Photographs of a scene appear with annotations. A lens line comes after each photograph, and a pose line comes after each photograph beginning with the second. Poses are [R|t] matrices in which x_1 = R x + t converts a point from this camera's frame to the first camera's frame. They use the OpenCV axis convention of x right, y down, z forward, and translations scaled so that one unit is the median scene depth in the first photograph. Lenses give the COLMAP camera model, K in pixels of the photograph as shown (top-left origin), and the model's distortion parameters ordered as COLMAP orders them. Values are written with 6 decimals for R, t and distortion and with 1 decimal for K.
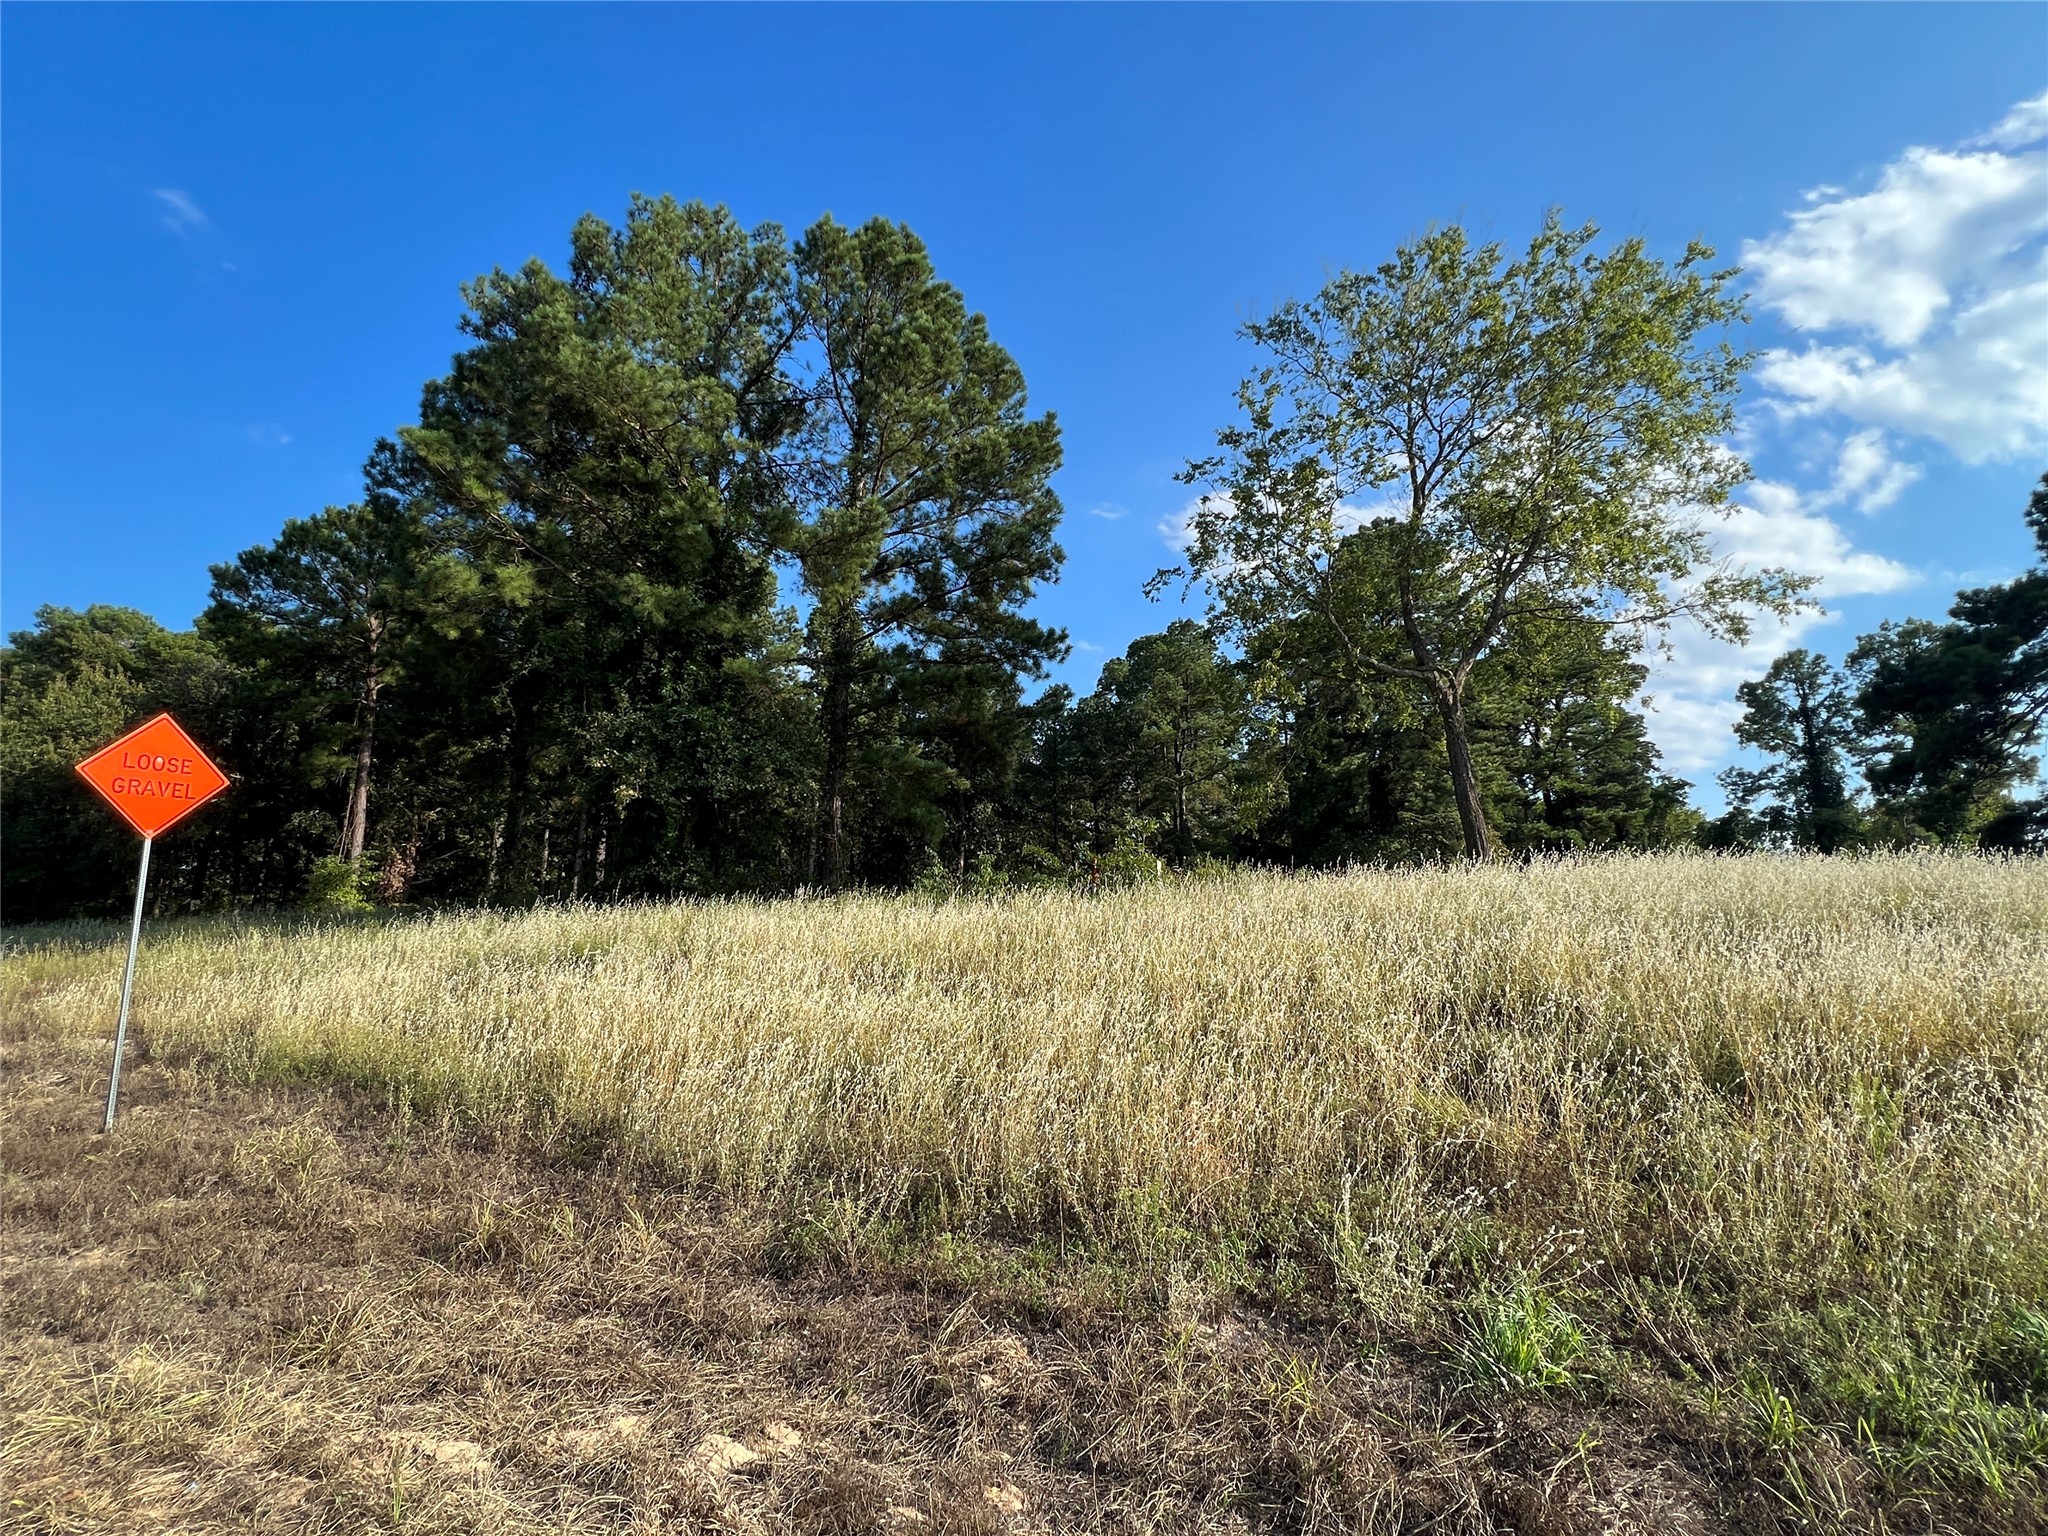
lens RADIAL K [[955.9, 0, 1022.8], [0, 955.9, 773.8], [0, 0, 1]] dist [-0.006091, 0.000030]
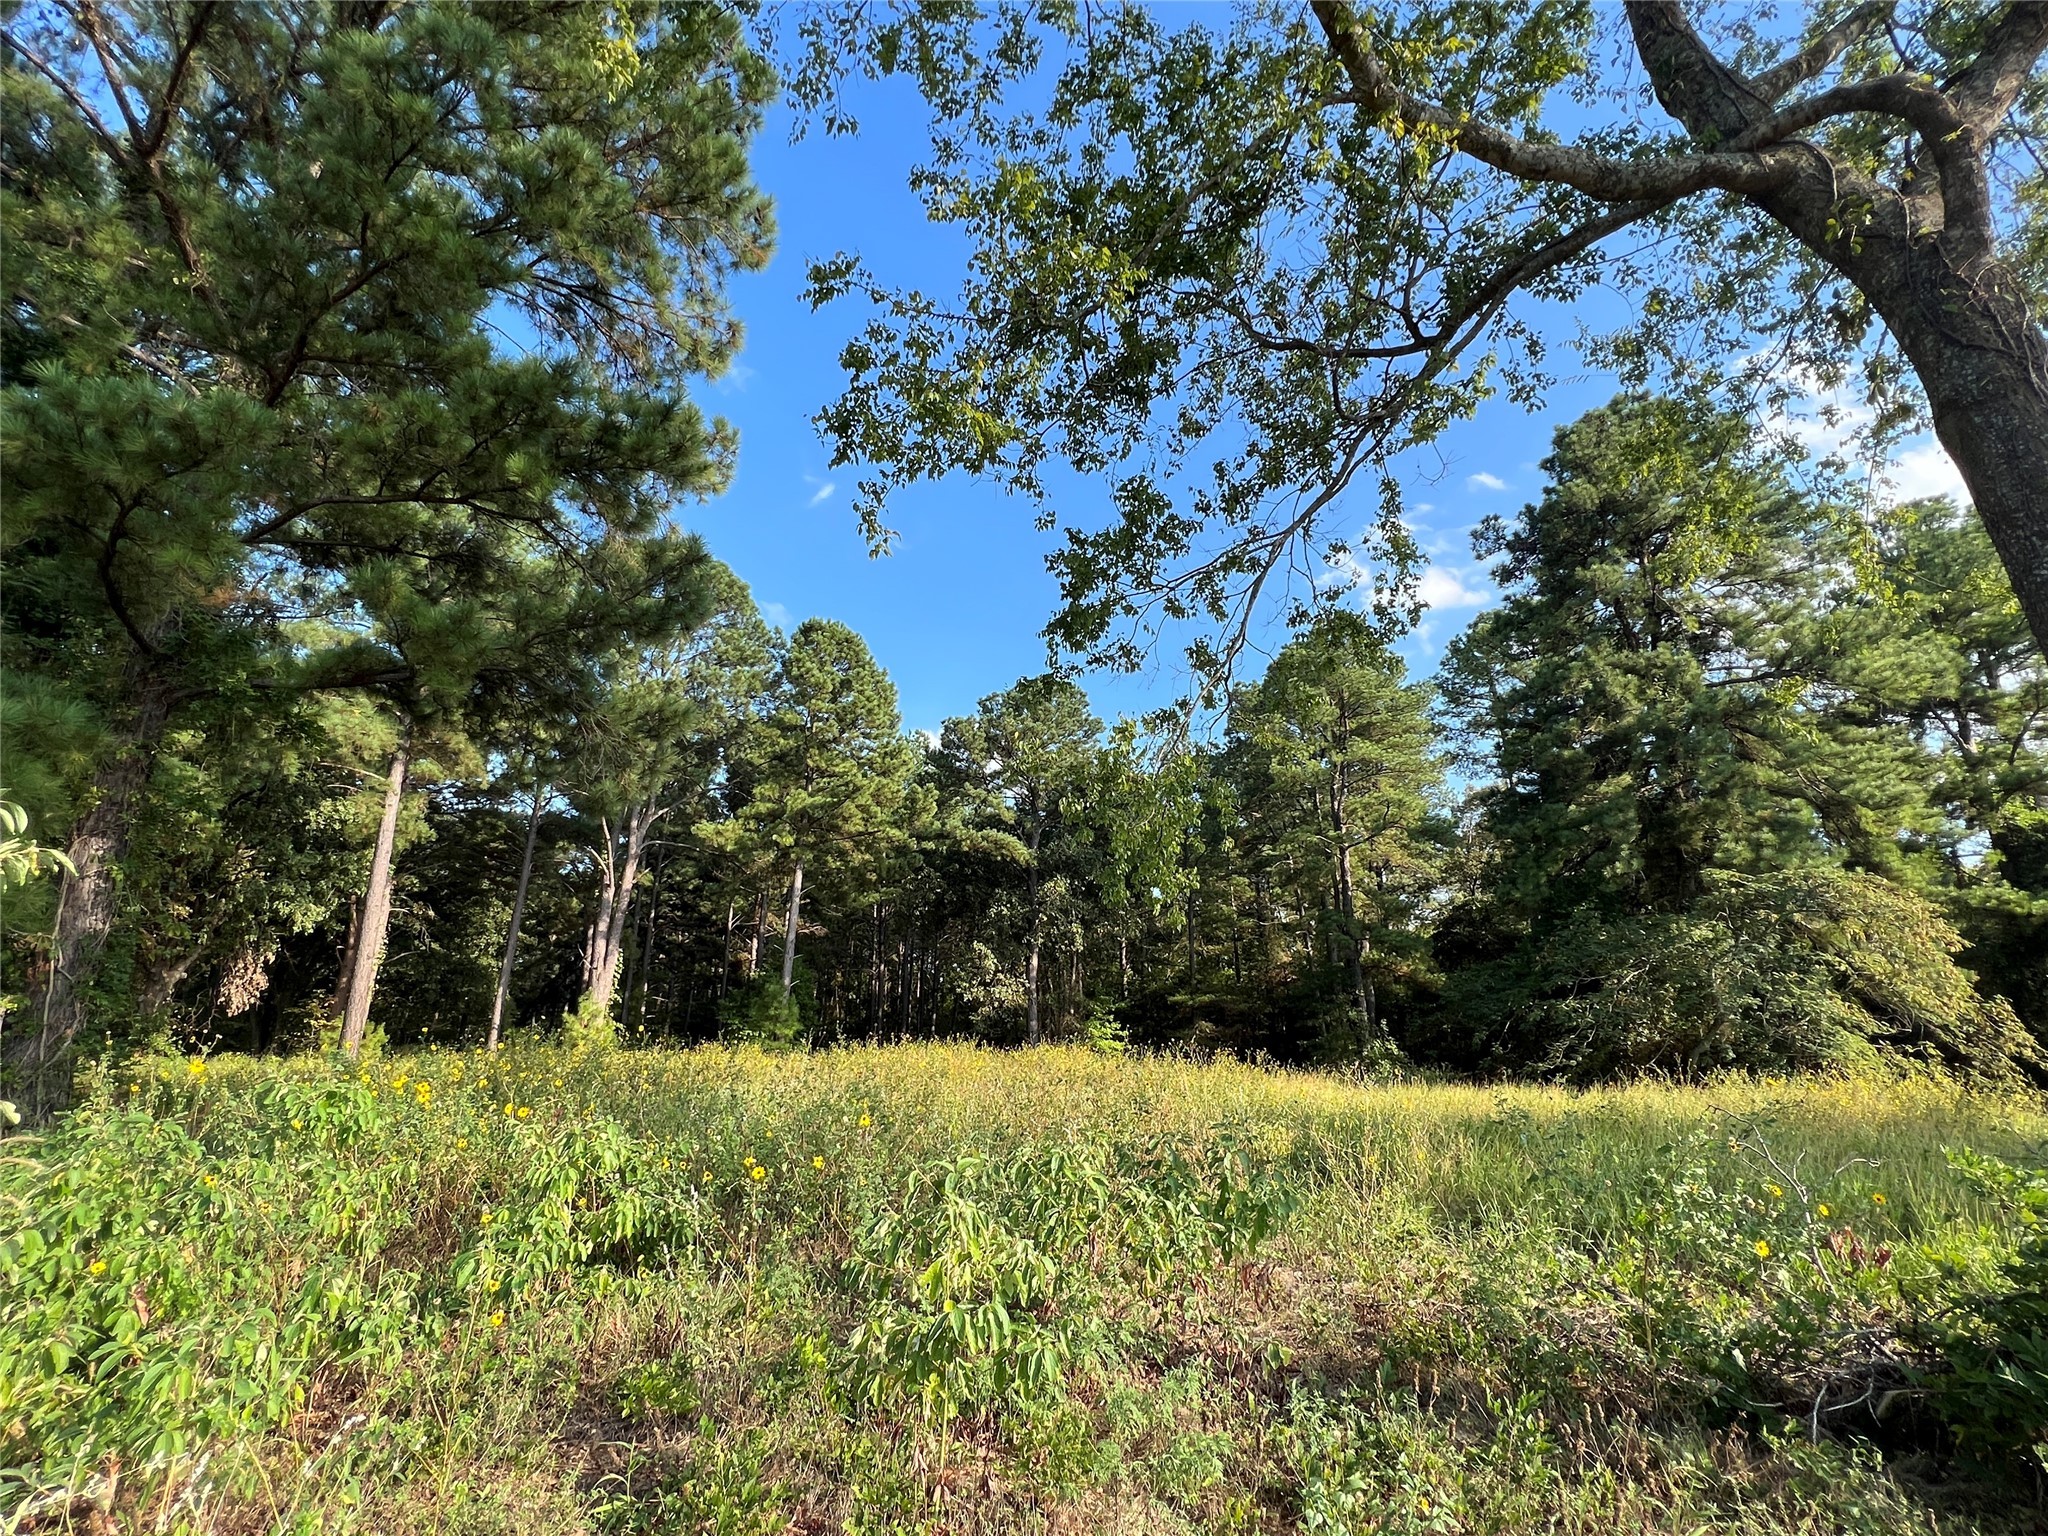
lens RADIAL K [[955.9, 0, 1019.6], [0, 955.9, 766.2], [0, 0, 1]] dist [-0.006091, 0.000030]
pose [[0.969475, -0.053376, -0.239308, 0.266758], [0.029037, 0.994143, -0.104101, 0.047288], [0.243463, 0.093975, 0.965347, 0.671873]]
